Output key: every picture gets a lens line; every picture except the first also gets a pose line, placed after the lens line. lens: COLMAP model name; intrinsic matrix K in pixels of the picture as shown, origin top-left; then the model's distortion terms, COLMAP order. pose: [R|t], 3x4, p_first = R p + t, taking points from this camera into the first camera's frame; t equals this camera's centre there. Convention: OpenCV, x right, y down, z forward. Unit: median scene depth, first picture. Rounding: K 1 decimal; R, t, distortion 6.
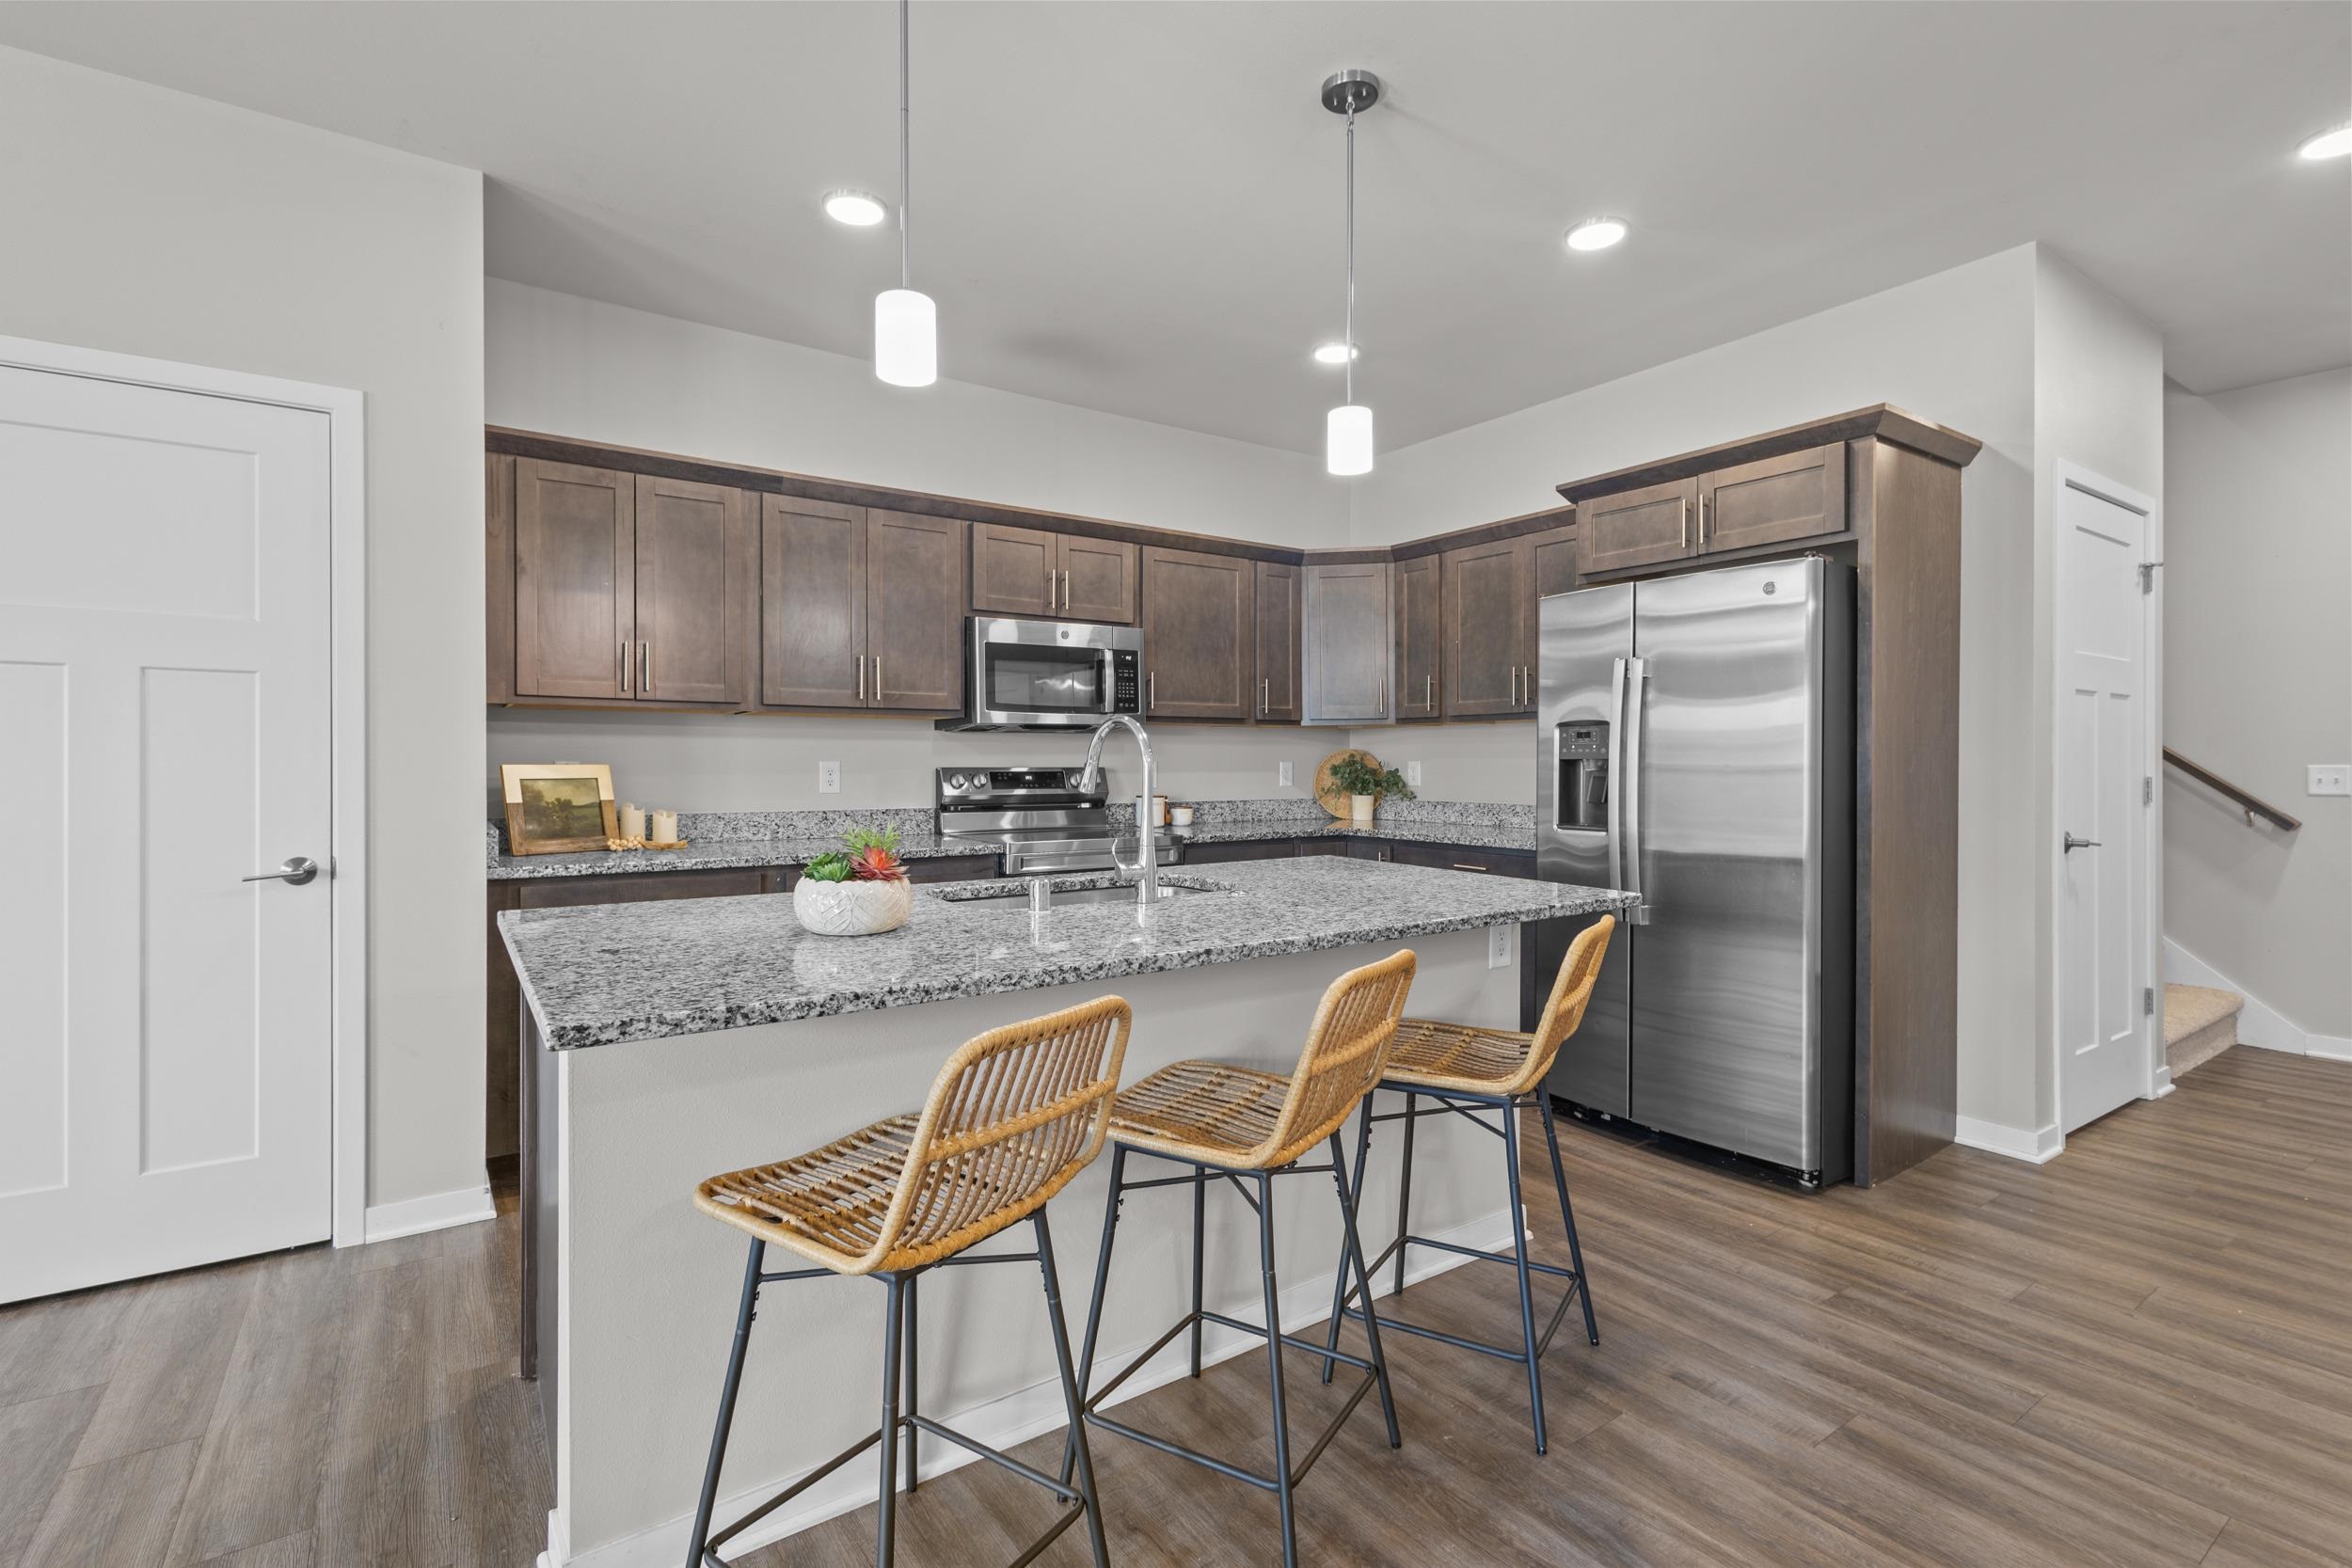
lens RADIAL K [[1074.6, 0, 1181.0], [0, 1074.6, 775.2], [0, 0, 1]] dist [0.006588, -0.003129]
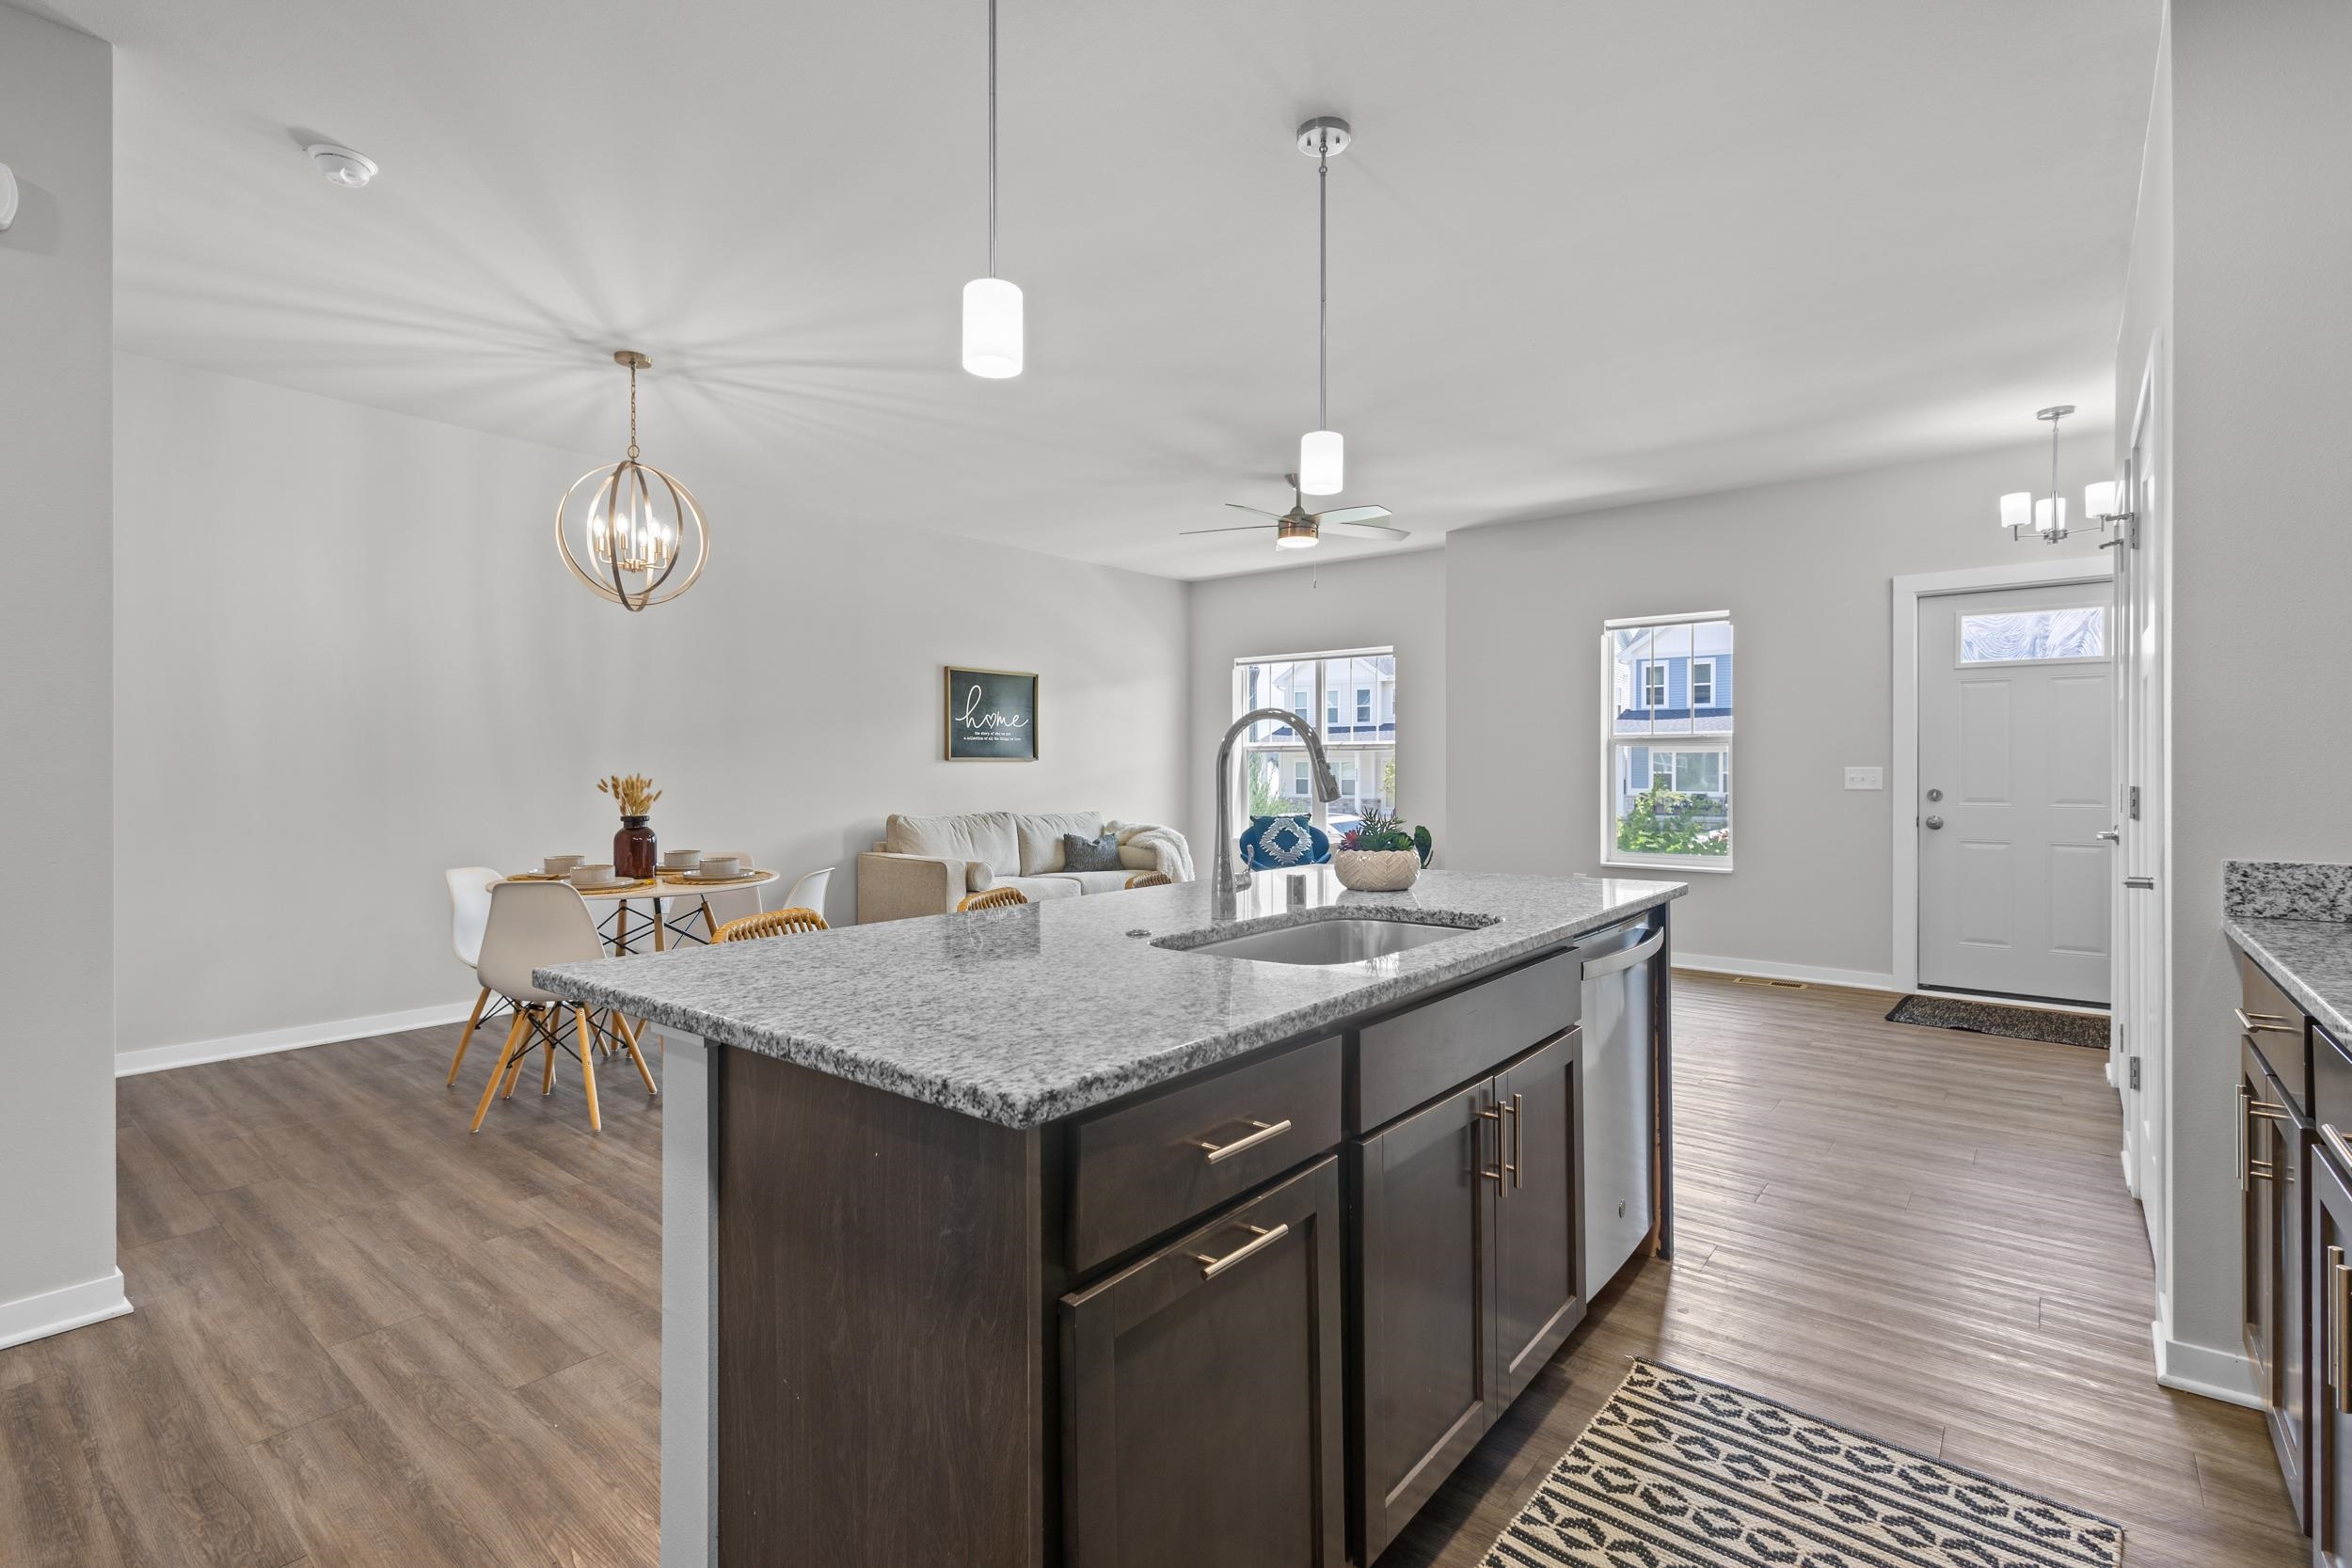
lens RADIAL K [[1074.6, 0, 1185.9], [0, 1074.6, 796.6], [0, 0, 1]] dist [0.006588, -0.003129]
pose [[-0.961907, 0.006473, -0.273301, 0.141299], [-0.003596, 0.999334, 0.036325, -0.009420], [0.273354, 0.035924, -0.961242, 1.073401]]
